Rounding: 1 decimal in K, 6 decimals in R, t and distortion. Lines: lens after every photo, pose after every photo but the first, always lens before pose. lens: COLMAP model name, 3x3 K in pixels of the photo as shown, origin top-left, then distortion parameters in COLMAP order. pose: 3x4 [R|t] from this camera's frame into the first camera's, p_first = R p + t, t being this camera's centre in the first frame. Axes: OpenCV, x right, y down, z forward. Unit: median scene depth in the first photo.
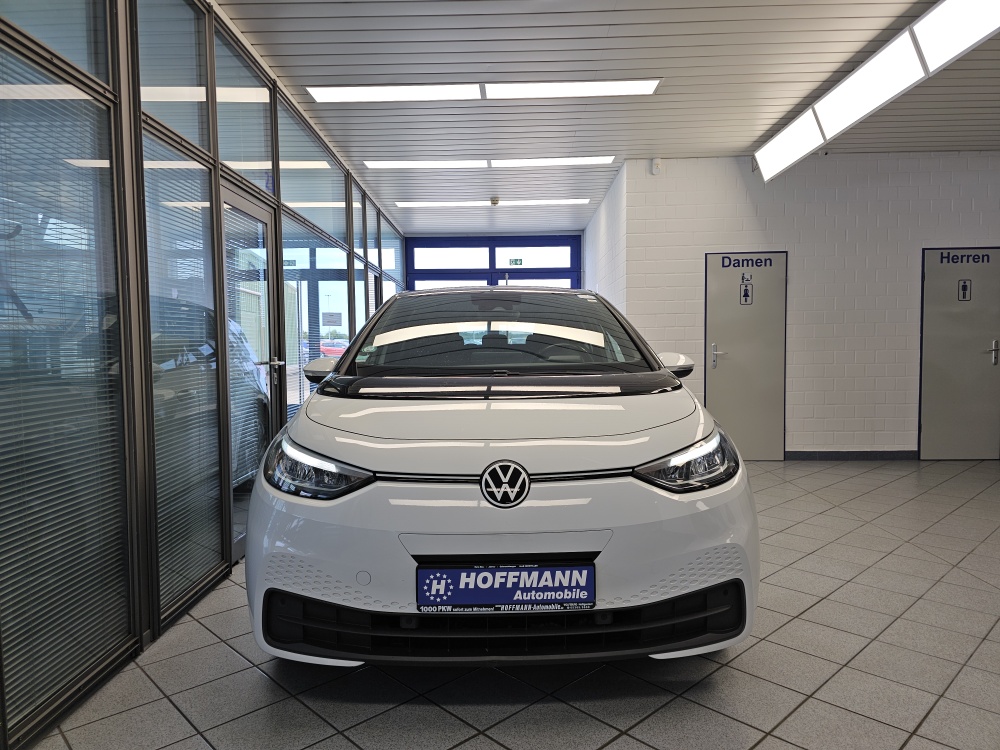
lens RADIAL K [[668.4, 0, 500.0], [0, 668.4, 375.0], [0, 0, 1]] dist [0.076998, -0.080921]
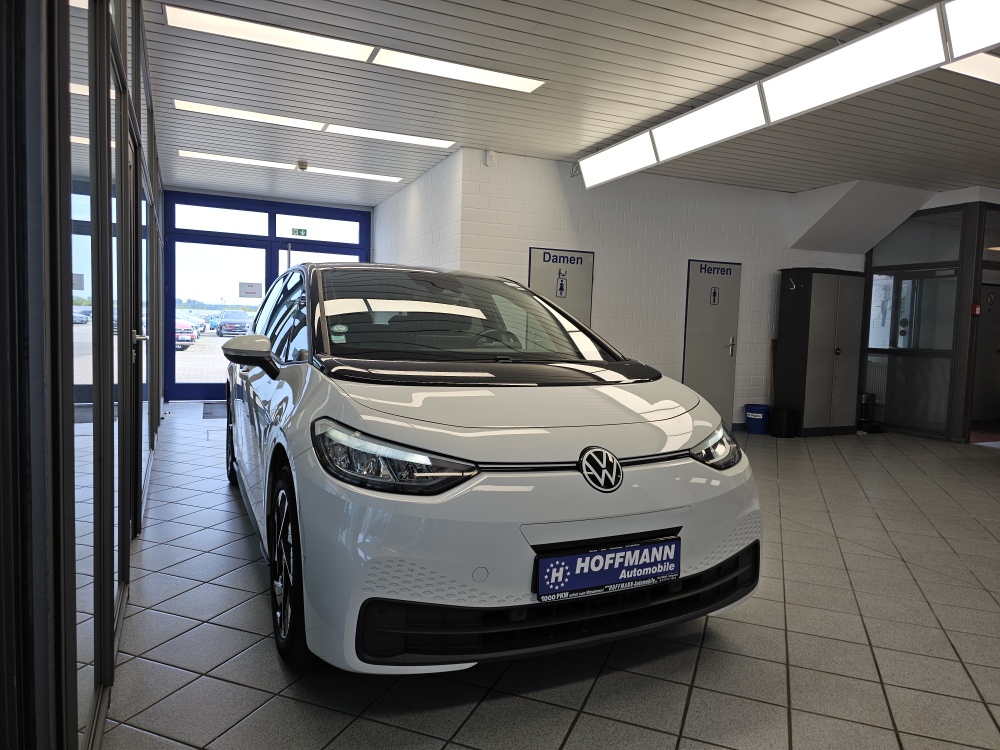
lens RADIAL K [[672.5, 0, 504.9], [0, 672.5, 367.6], [0, 0, 1]] dist [0.108915, -0.141670]
pose [[0.902970, 0.014720, 0.429450, -0.591317], [-0.022967, 0.999638, 0.014025, -0.007011], [-0.429088, -0.022527, 0.902982, 0.121910]]
